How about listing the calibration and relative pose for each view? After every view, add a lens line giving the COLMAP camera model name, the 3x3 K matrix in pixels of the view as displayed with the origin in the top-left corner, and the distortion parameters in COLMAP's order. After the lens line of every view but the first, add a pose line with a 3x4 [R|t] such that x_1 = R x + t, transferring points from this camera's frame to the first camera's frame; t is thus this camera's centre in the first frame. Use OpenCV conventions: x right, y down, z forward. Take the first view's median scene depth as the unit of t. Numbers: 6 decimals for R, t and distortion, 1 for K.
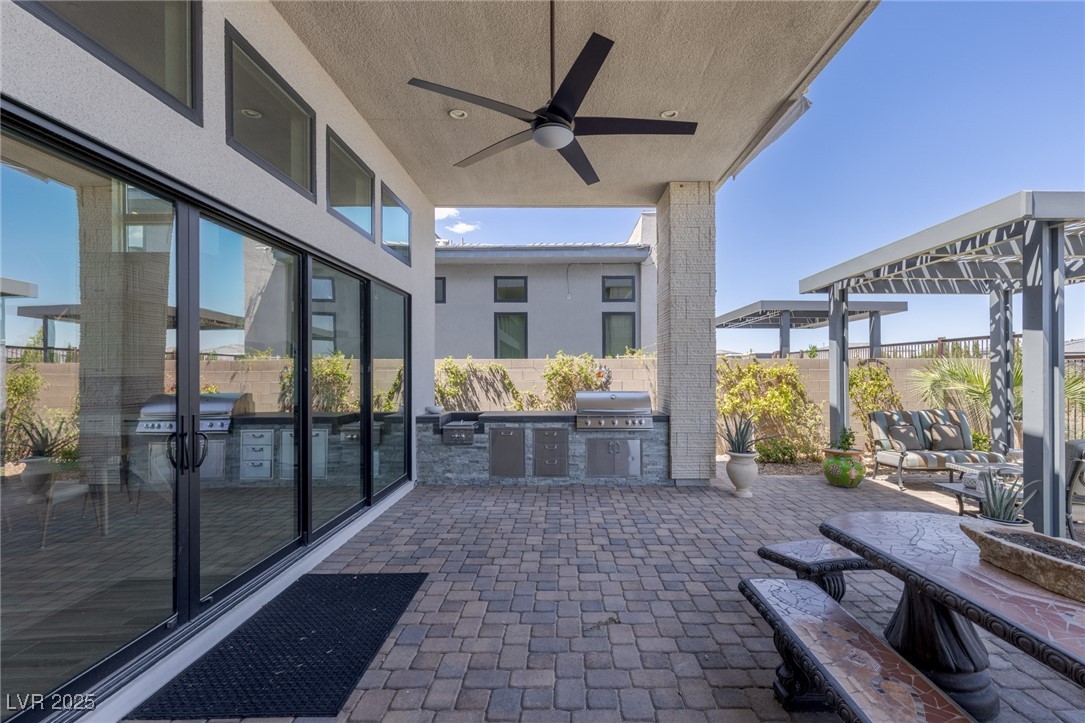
lens RADIAL K [[487.7, 0, 561.6], [0, 487.7, 377.3], [0, 0, 1]] dist [0.001439, 0.001177]
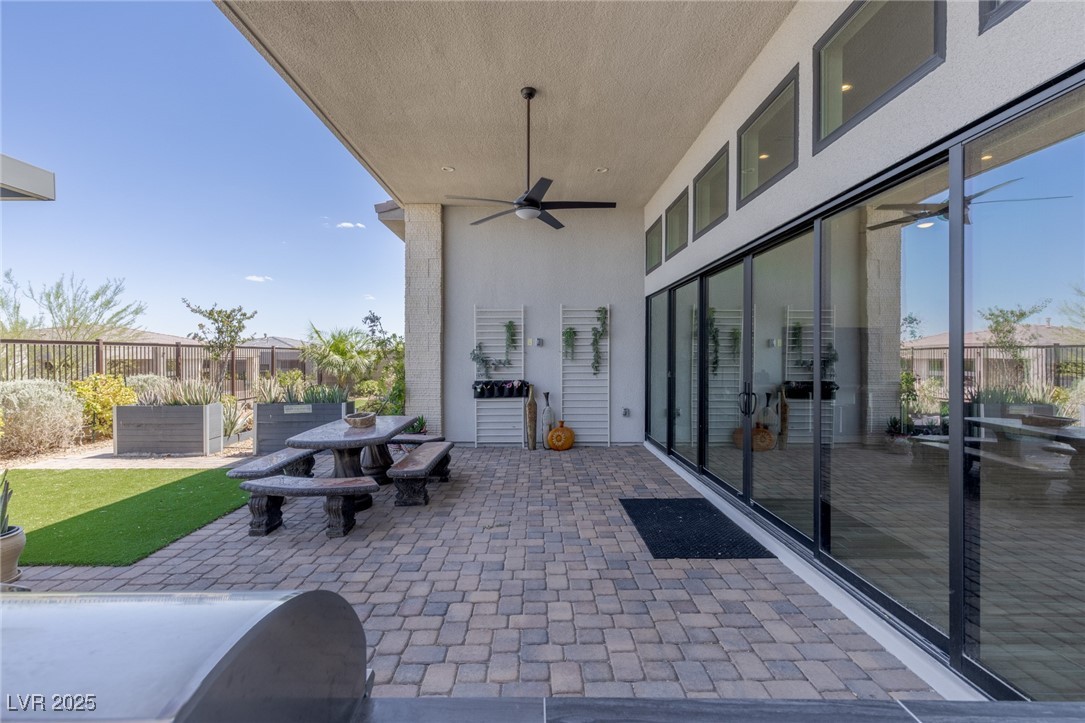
lens RADIAL K [[487.7, 0, 539.6], [0, 487.7, 352.4], [0, 0, 1]] dist [0.001439, 0.001177]
pose [[-0.999925, 0.001492, -0.012138, -0.025741], [0.001416, 0.999979, 0.006322, -0.027125], [0.012147, 0.006304, -0.999906, 2.002071]]
